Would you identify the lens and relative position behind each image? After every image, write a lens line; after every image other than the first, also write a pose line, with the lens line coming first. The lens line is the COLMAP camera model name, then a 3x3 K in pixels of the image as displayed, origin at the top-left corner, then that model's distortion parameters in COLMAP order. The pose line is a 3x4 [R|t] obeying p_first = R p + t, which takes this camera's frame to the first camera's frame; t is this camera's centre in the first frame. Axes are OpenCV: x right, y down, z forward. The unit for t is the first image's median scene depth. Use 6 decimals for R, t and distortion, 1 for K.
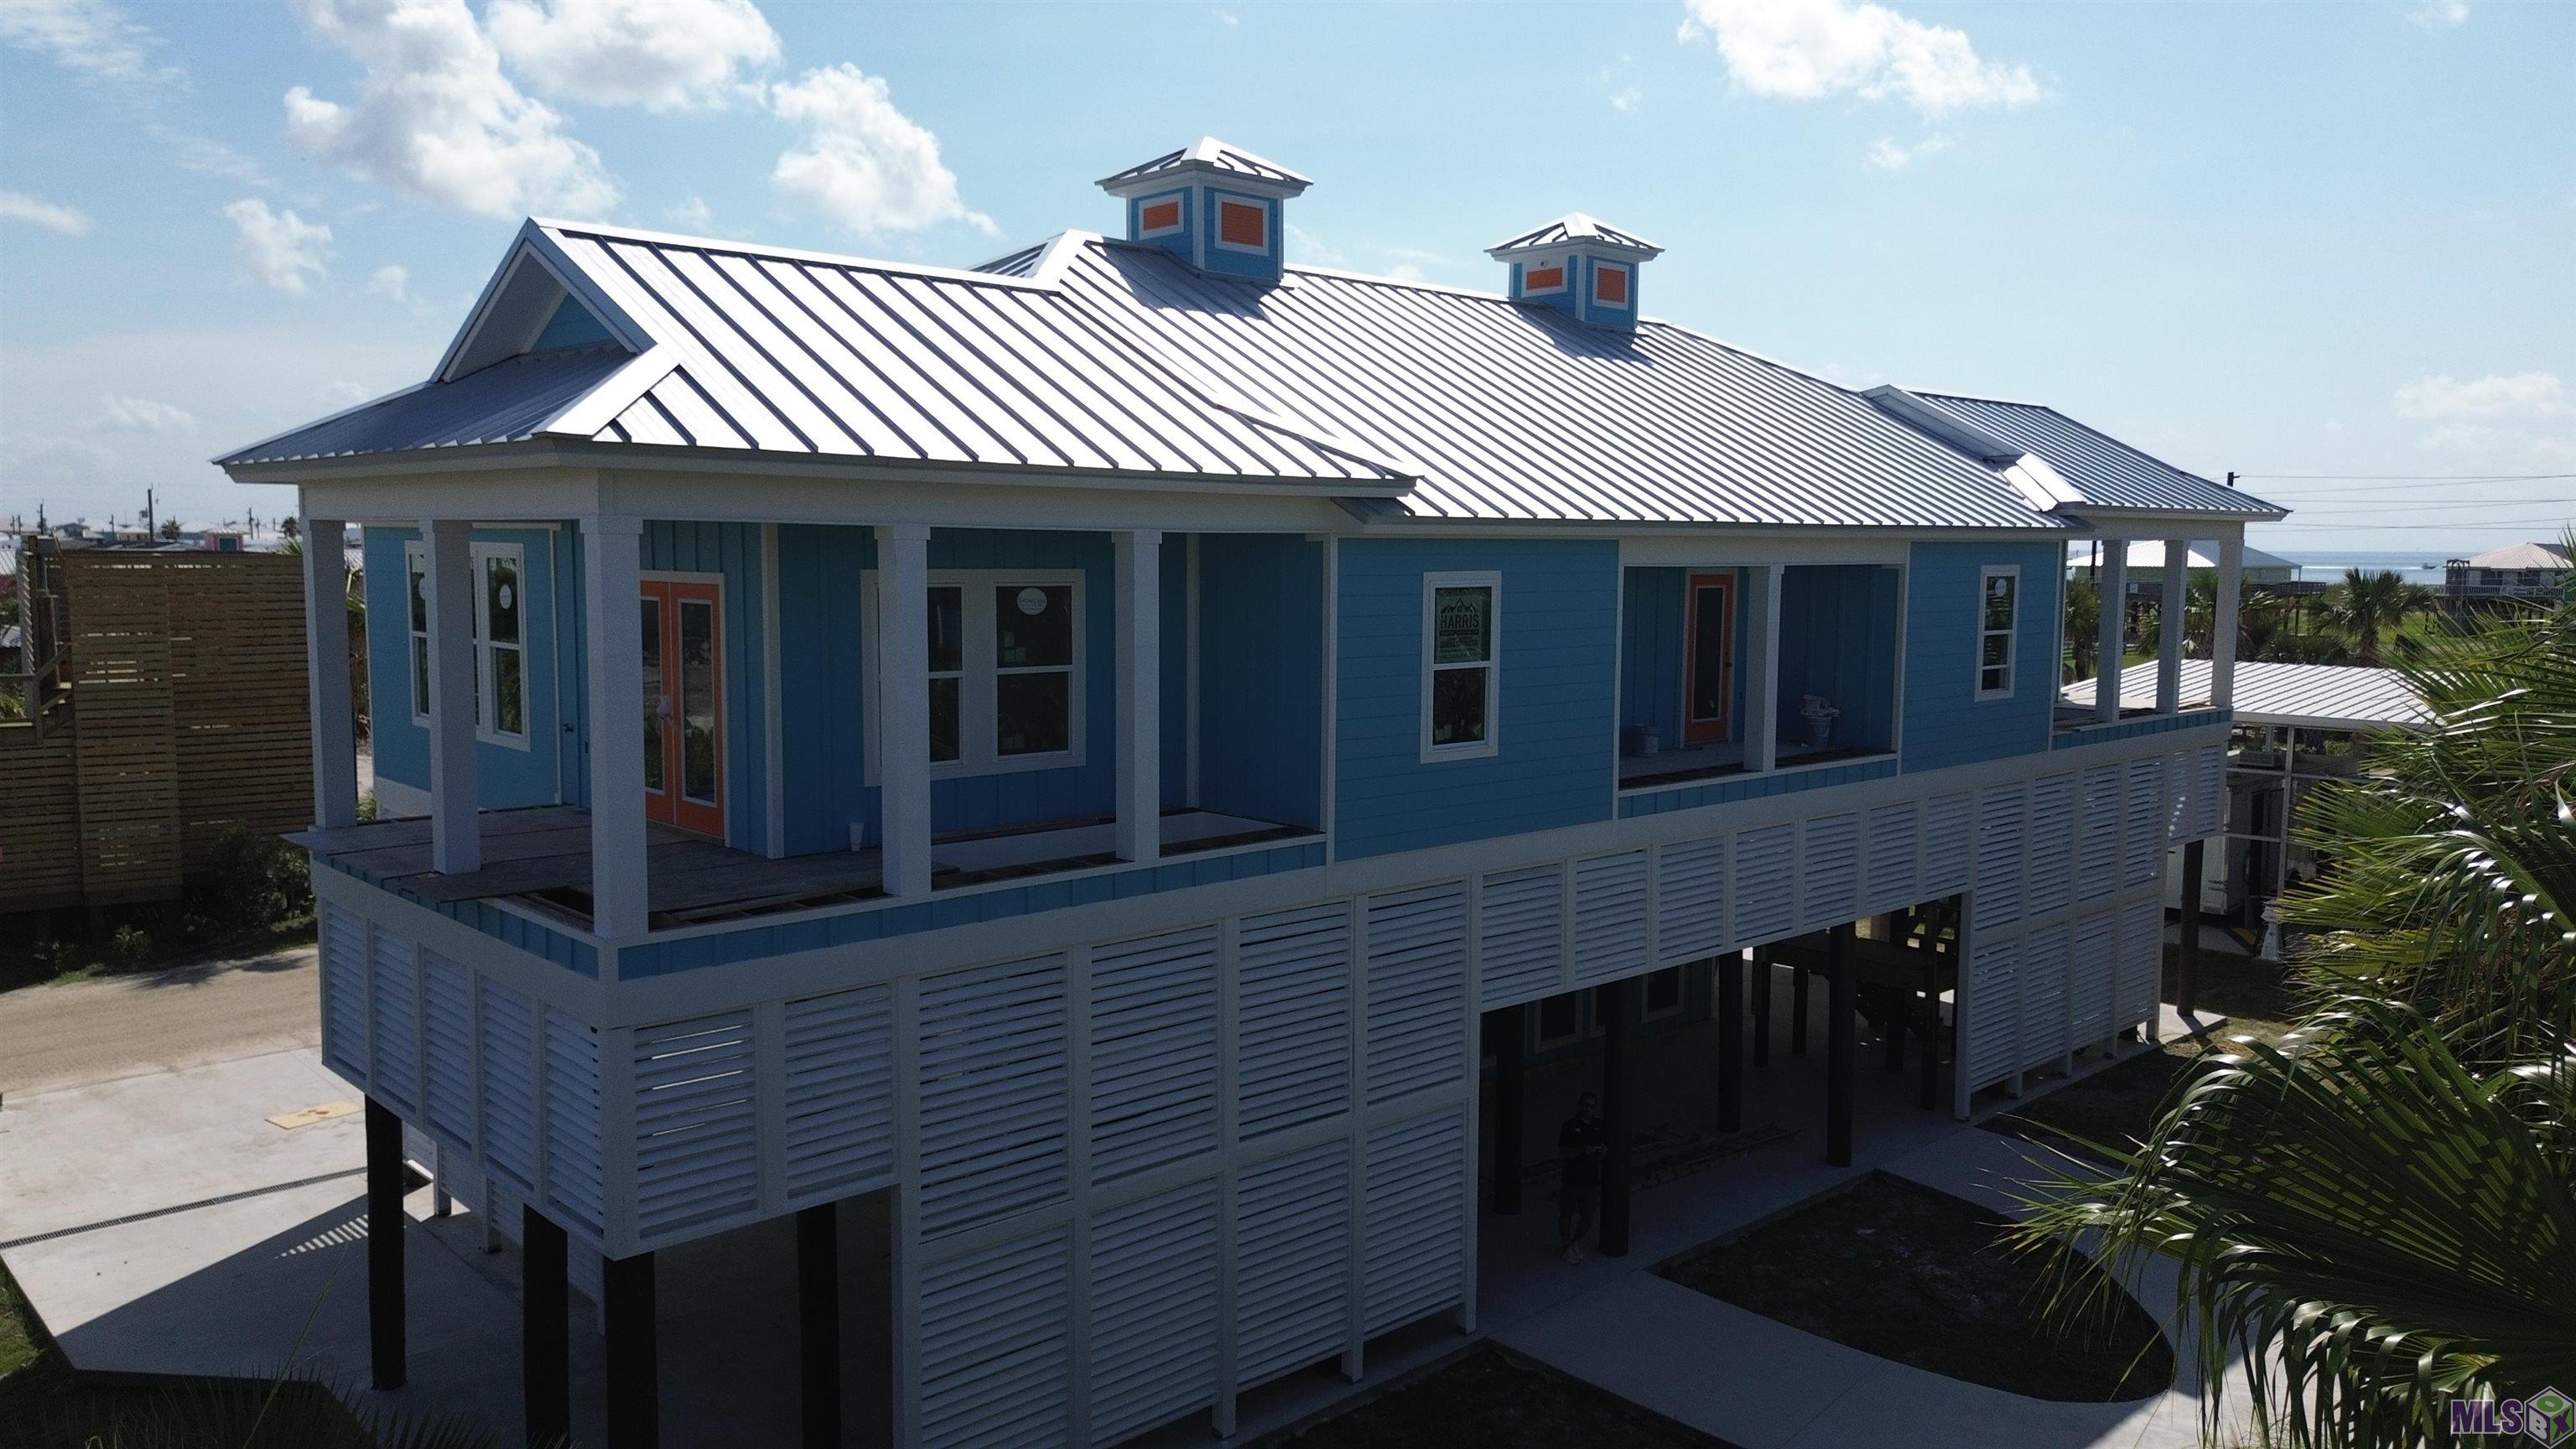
lens RADIAL K [[1842.6, 0, 1297.6], [0, 1842.6, 709.4], [0, 0, 1]] dist [0.031538, -0.004297]
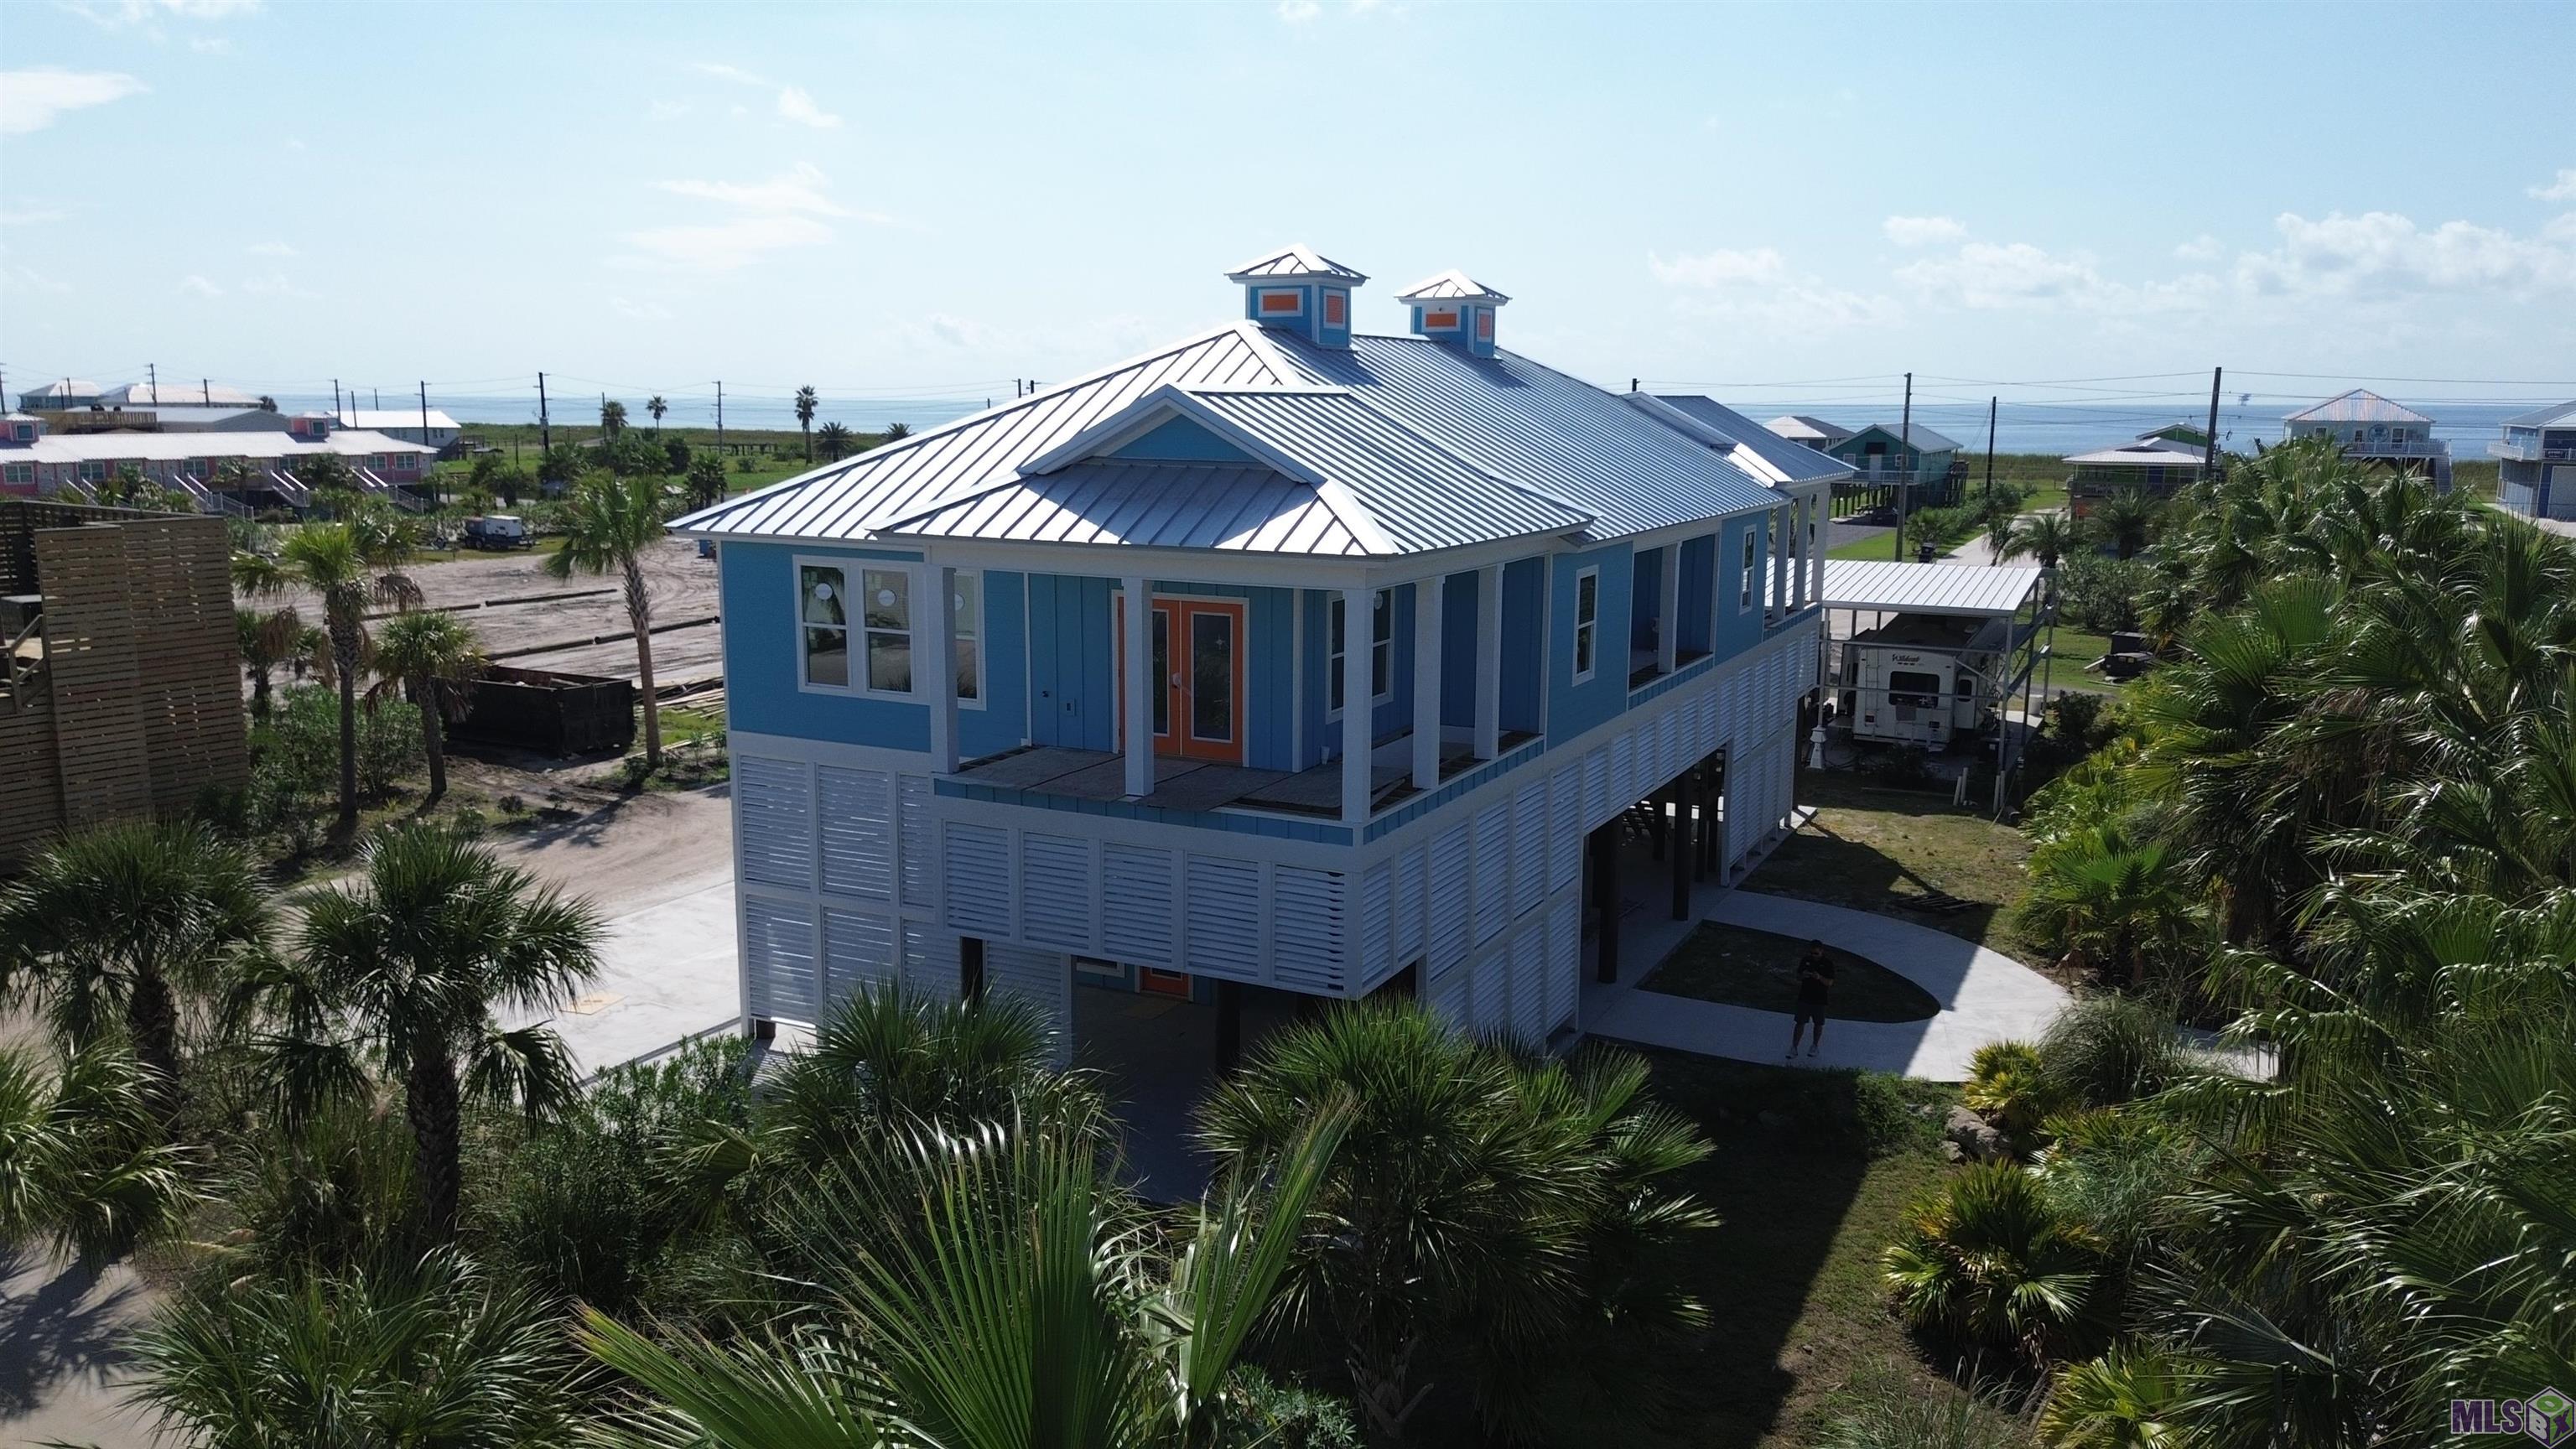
lens RADIAL K [[1823.6, 0, 1269.9], [0, 1823.6, 749.1], [0, 0, 1]] dist [0.023564, -0.005056]
pose [[0.943896, -0.066300, 0.323519, -0.623570], [0.034020, 0.993949, 0.104438, -0.082434], [-0.328485, -0.087572, 0.940441, -0.383683]]
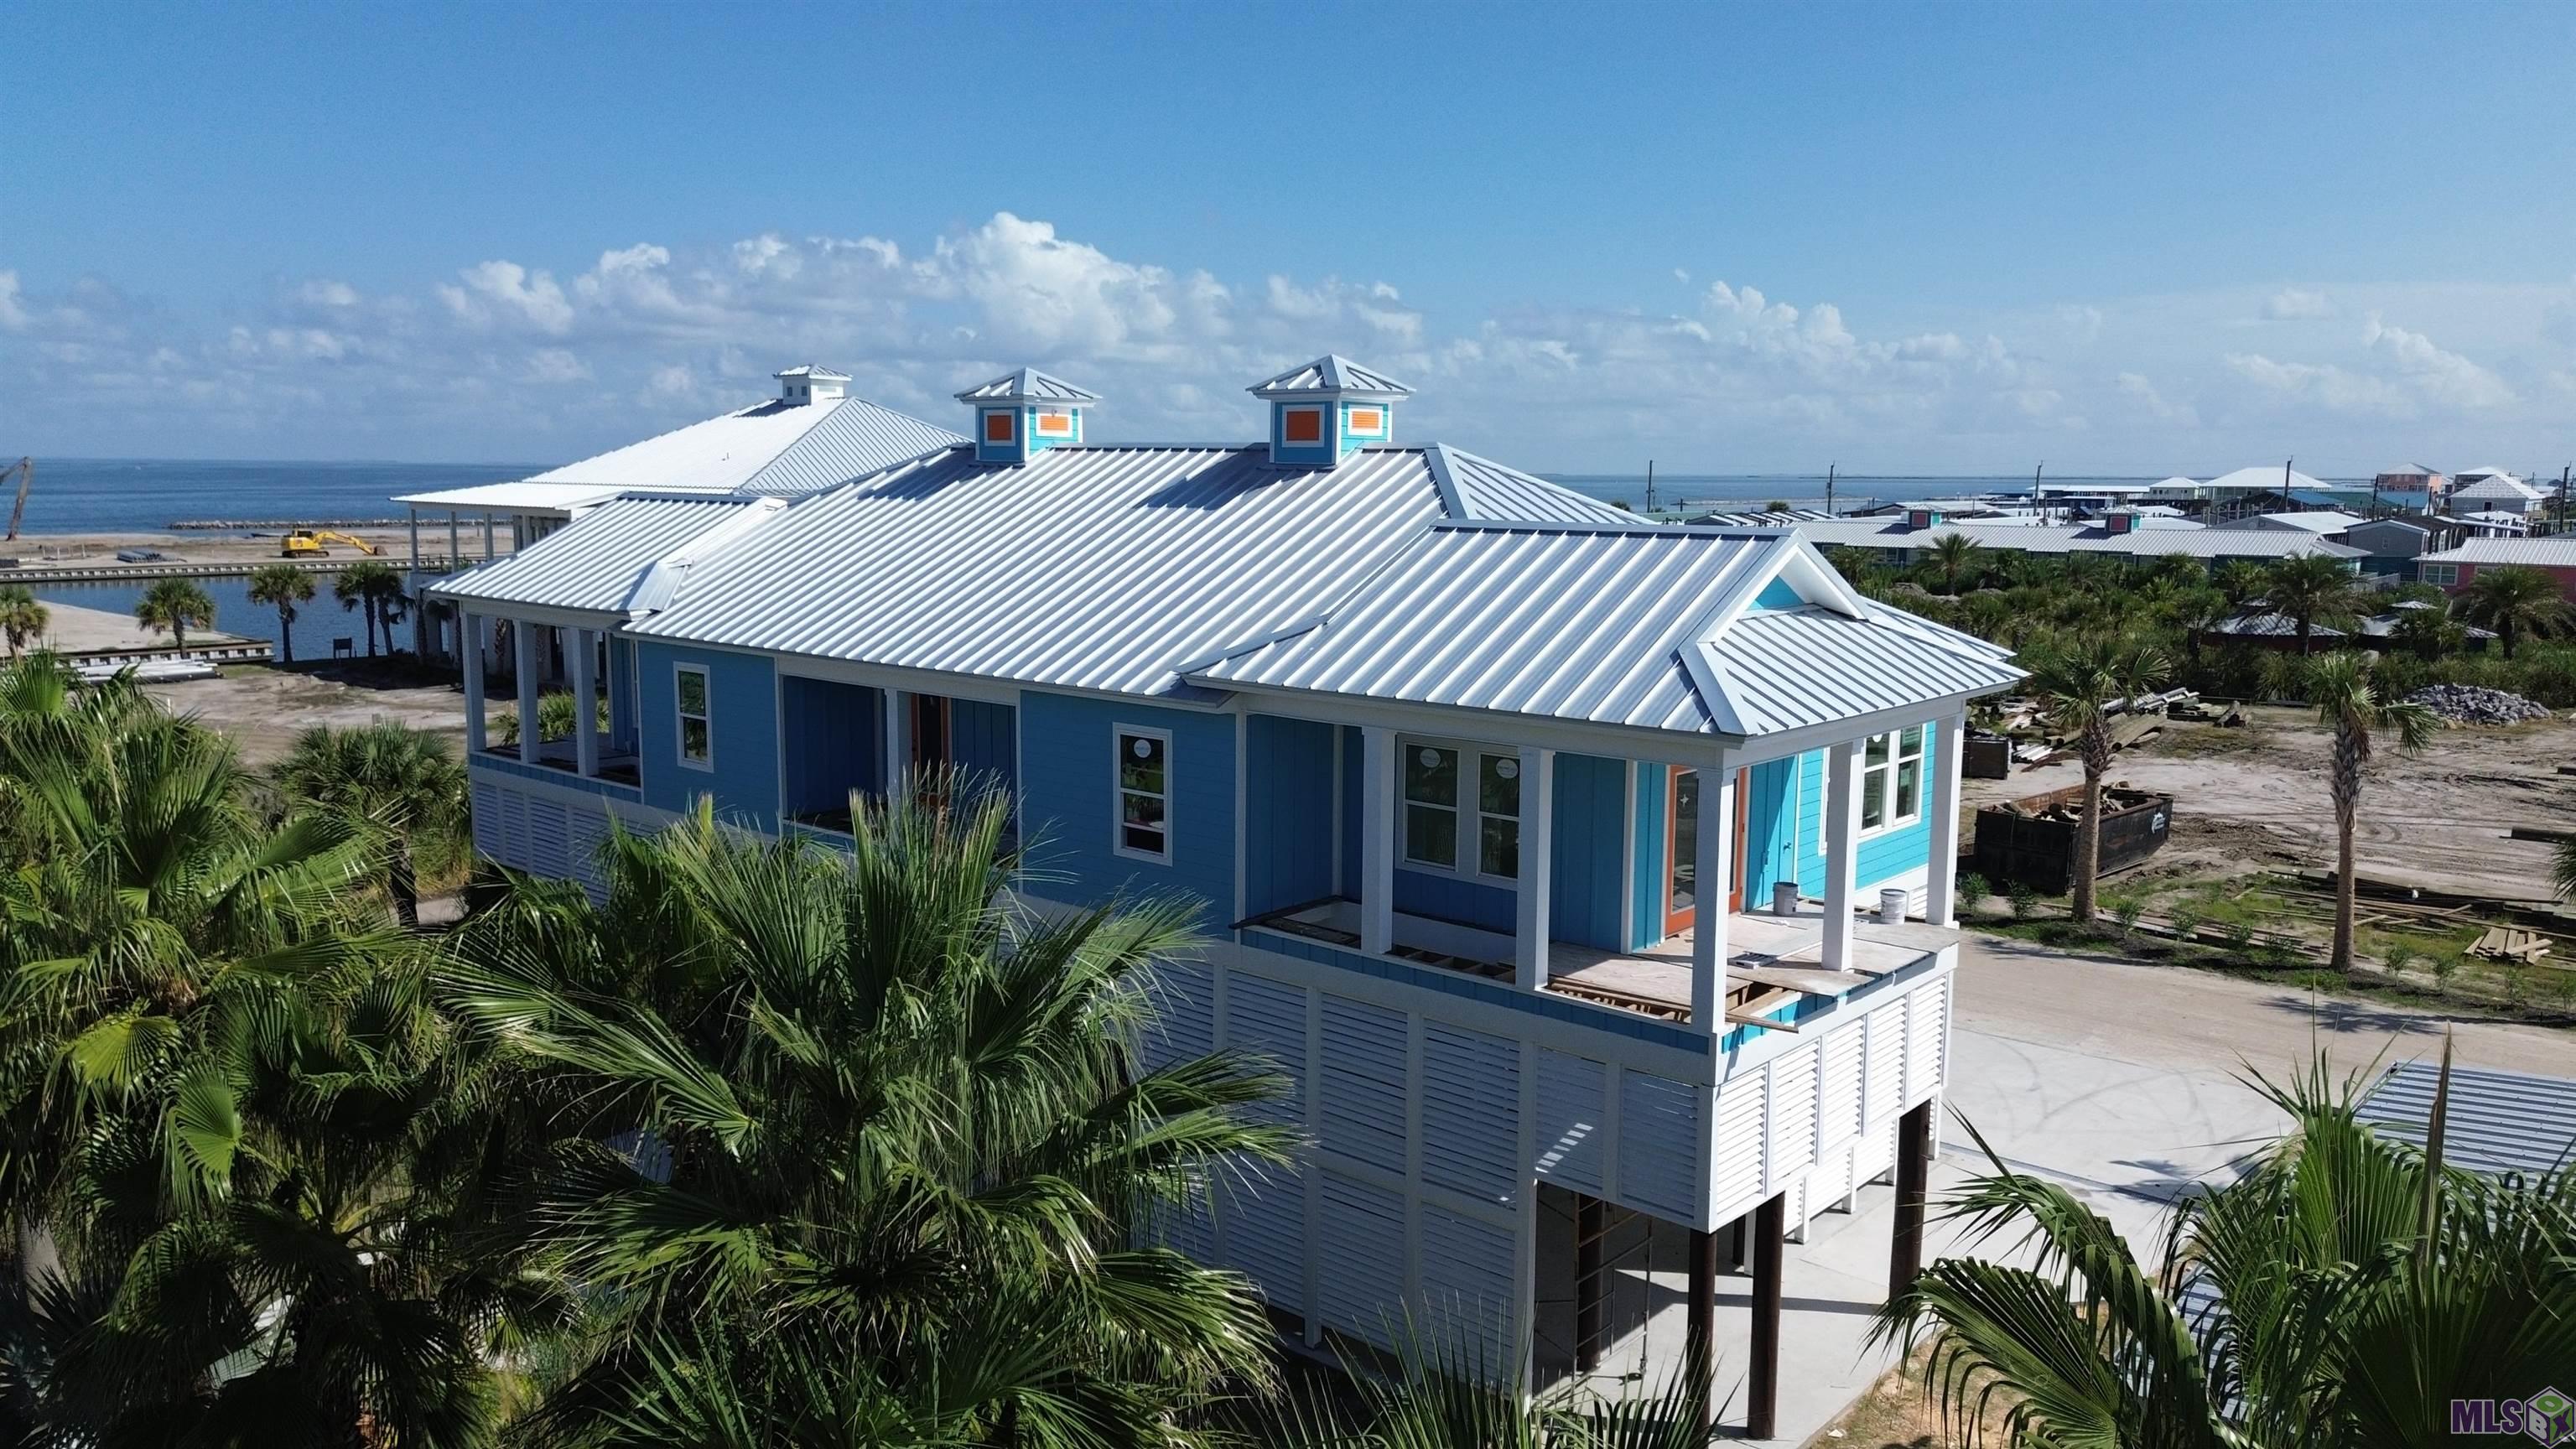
lens RADIAL K [[1842.6, 0, 1297.6], [0, 1842.6, 709.4], [0, 0, 1]] dist [0.031538, -0.004297]
pose [[0.099793, 0.117415, -0.988056, 1.698607], [-0.101133, 0.989067, 0.107321, -0.250250], [0.989855, 0.089215, 0.110576, 1.221826]]
